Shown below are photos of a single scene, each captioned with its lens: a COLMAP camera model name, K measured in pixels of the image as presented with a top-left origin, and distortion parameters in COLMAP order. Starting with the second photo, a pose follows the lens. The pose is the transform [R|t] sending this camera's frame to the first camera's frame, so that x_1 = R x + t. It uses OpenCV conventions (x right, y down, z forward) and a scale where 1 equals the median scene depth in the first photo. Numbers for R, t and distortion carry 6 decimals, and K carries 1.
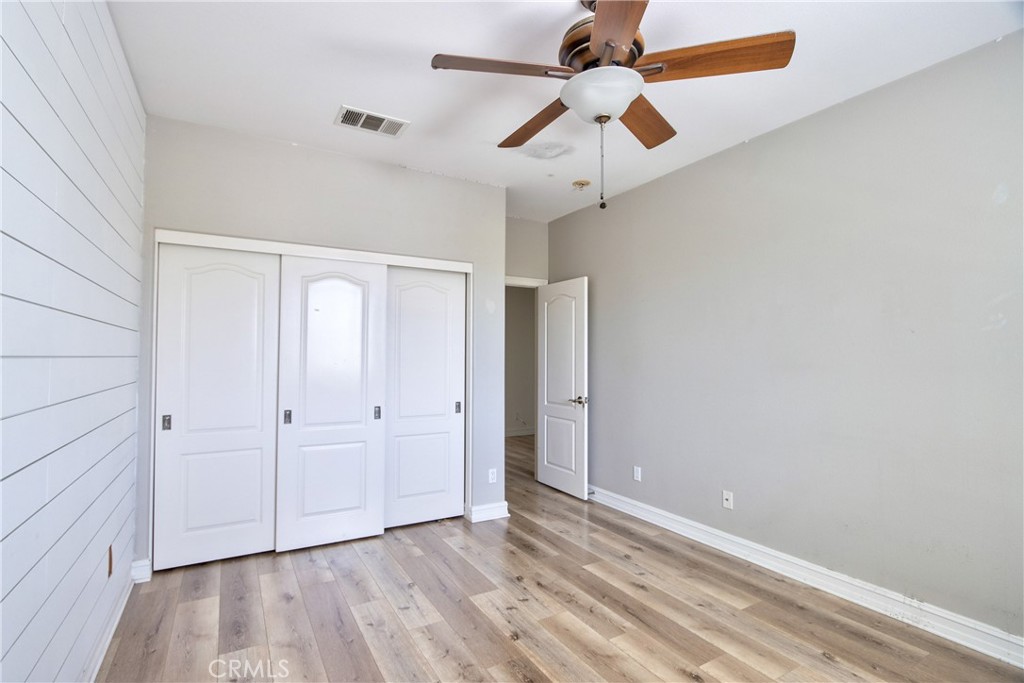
lens RADIAL K [[479.2, 0, 504.7], [0, 479.2, 341.4], [0, 0, 1]] dist [-0.015467, 0.000023]
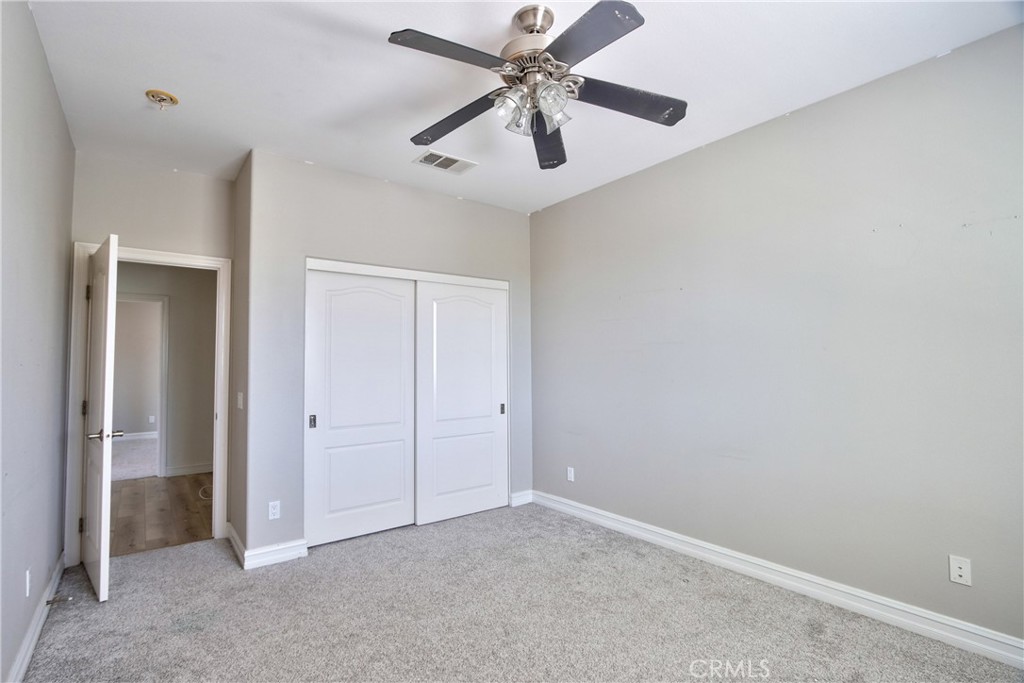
lens RADIAL K [[485.1, 0, 485.2], [0, 485.1, 345.7], [0, 0, 1]] dist [-0.022508, -0.000053]
pose [[0.992448, -0.005202, 0.122553, -0.357569], [0.005457, 0.999984, -0.001746, -0.010095], [-0.122542, 0.002401, 0.992460, -0.198171]]
